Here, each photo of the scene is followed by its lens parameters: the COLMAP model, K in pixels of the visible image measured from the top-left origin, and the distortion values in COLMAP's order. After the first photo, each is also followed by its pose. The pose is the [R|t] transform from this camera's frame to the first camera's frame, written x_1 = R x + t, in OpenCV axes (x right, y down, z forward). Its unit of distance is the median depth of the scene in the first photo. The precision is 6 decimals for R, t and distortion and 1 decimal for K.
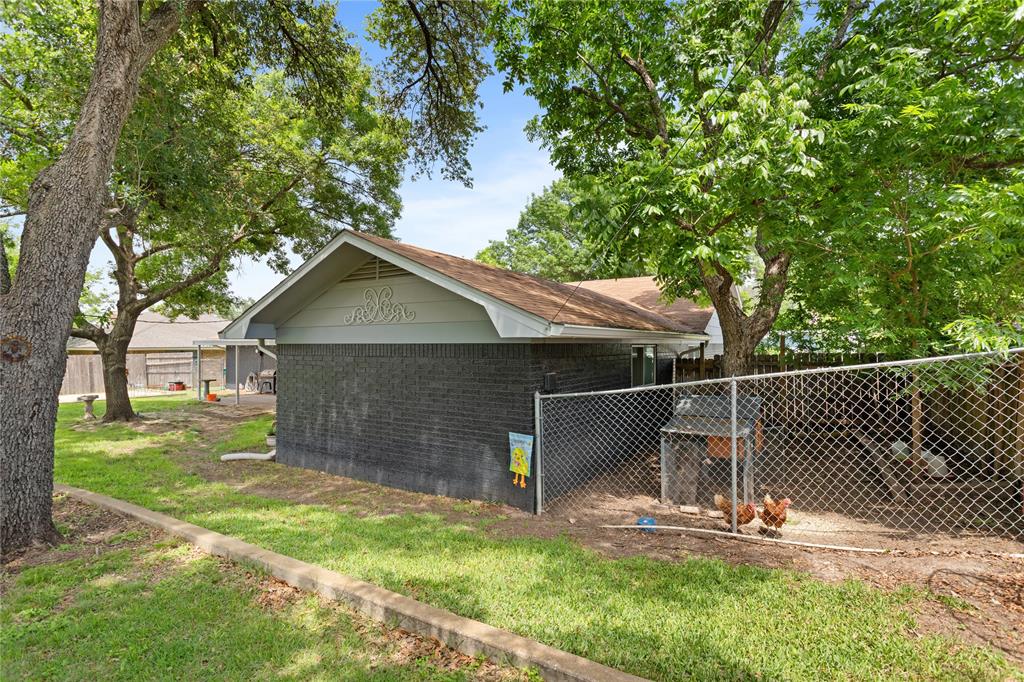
lens RADIAL K [[483.7, 0, 512.0], [0, 483.7, 341.0], [0, 0, 1]] dist [0.000303, 0.000643]
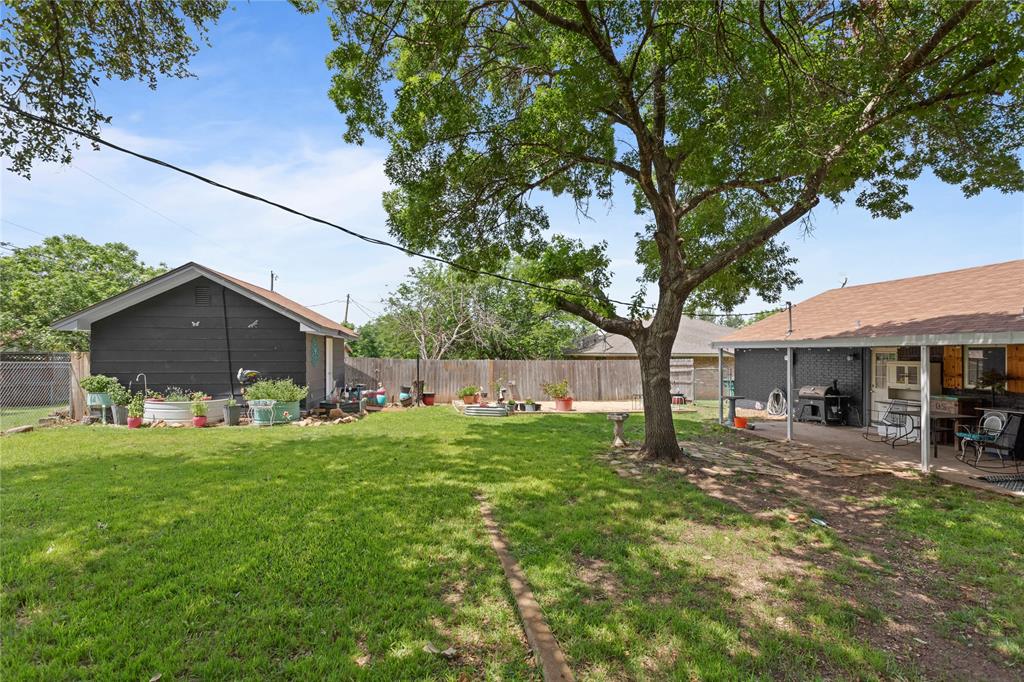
lens RADIAL K [[483.7, 0, 512.0], [0, 483.7, 341.0], [0, 0, 1]] dist [0.000303, 0.000643]
pose [[0.660682, -0.016852, -0.750477, -0.435565], [0.002335, 0.999789, -0.020395, 0.016604], [0.750663, 0.011723, 0.660582, 0.397252]]
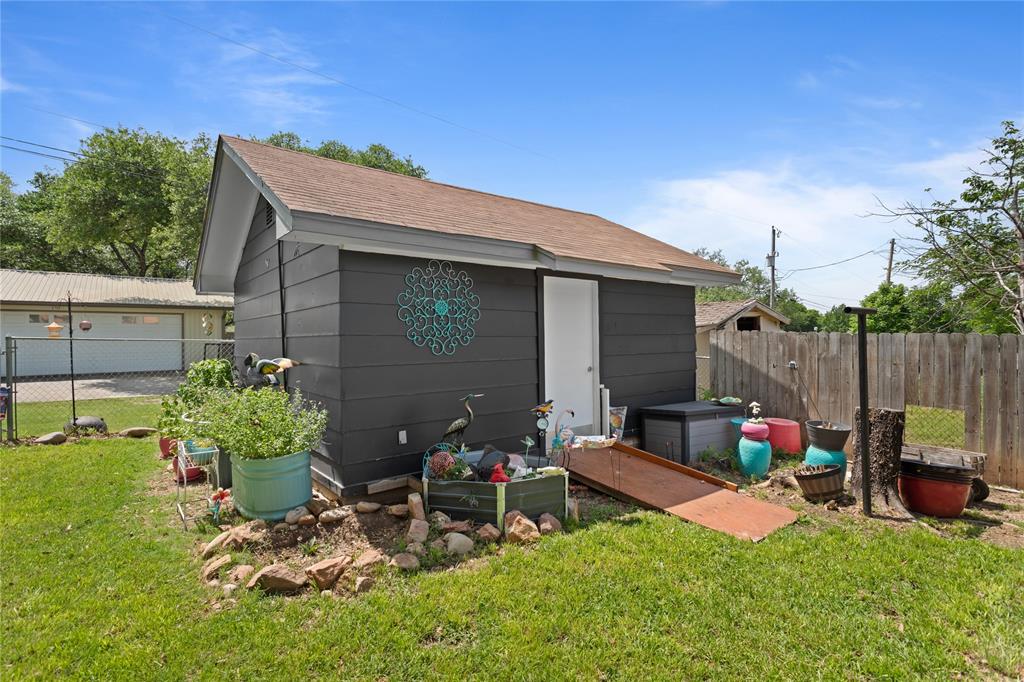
lens RADIAL K [[483.7, 0, 512.0], [0, 483.7, 341.0], [0, 0, 1]] dist [0.000303, 0.000643]
pose [[-0.339411, 0.007080, -0.940611, -1.045112], [0.023937, 0.999713, -0.001112, 0.035962], [0.940333, -0.022893, -0.339483, 0.852090]]
